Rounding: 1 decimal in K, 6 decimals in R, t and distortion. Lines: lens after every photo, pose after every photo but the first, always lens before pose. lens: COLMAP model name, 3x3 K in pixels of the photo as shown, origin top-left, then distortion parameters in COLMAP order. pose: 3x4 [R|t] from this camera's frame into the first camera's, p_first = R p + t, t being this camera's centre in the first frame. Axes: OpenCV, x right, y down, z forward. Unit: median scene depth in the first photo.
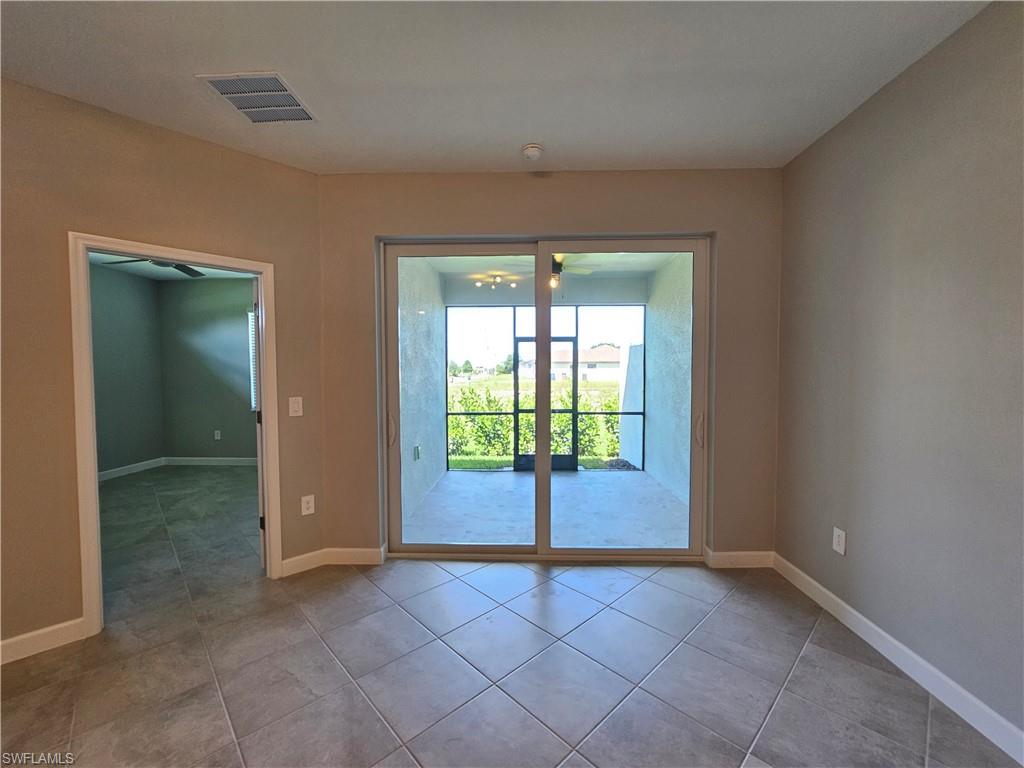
lens RADIAL K [[421.4, 0, 512.0], [0, 421.4, 384.0], [0, 0, 1]] dist [0.001491, -0.000086]
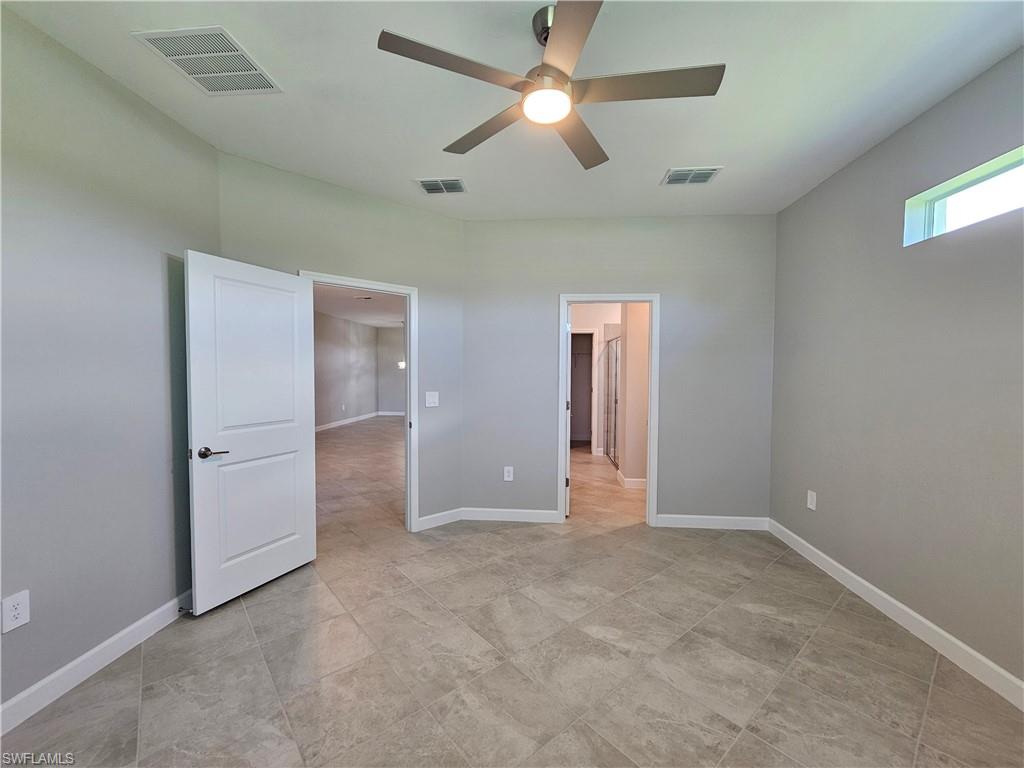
lens RADIAL K [[421.4, 0, 512.0], [0, 421.4, 384.0], [0, 0, 1]] dist [0.001491, -0.000086]
pose [[-0.998858, 0.000784, 0.047772, -0.731577], [0.003956, 0.997789, 0.066342, -0.036427], [-0.047614, 0.066455, -0.996653, 1.285789]]
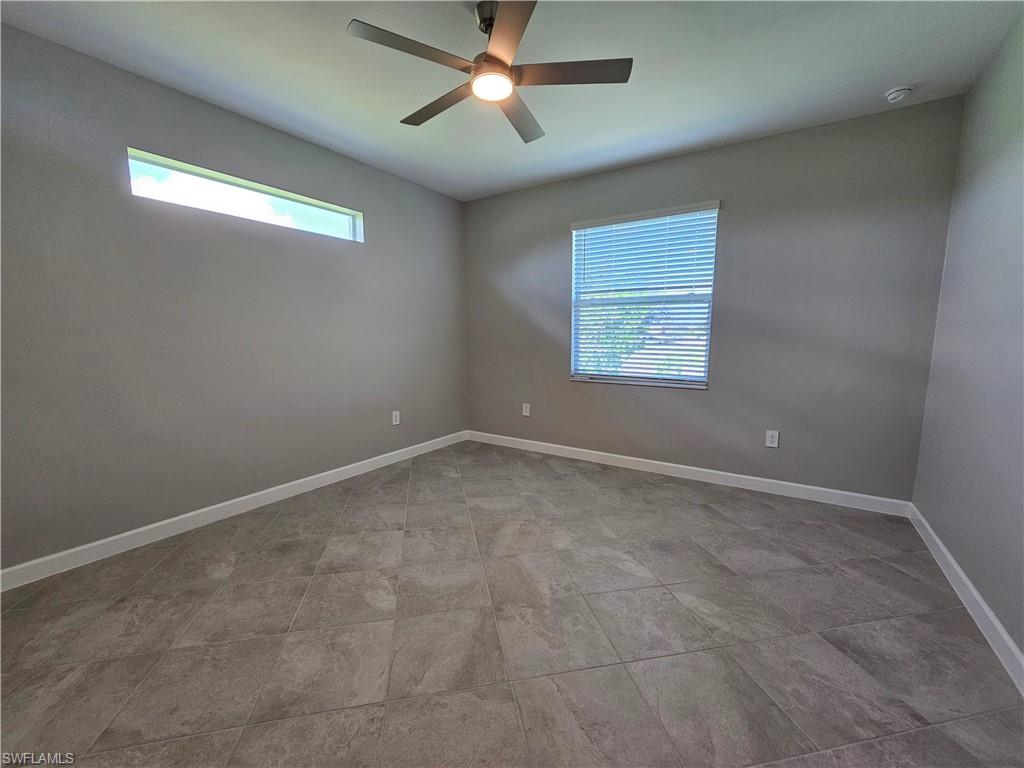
lens RADIAL K [[421.4, 0, 512.0], [0, 421.4, 384.0], [0, 0, 1]] dist [0.001491, -0.000086]
pose [[0.849781, 0.068661, -0.522645, -0.474809], [-0.023158, 0.995386, 0.093113, 0.011829], [0.526627, -0.067022, 0.847450, 0.514789]]
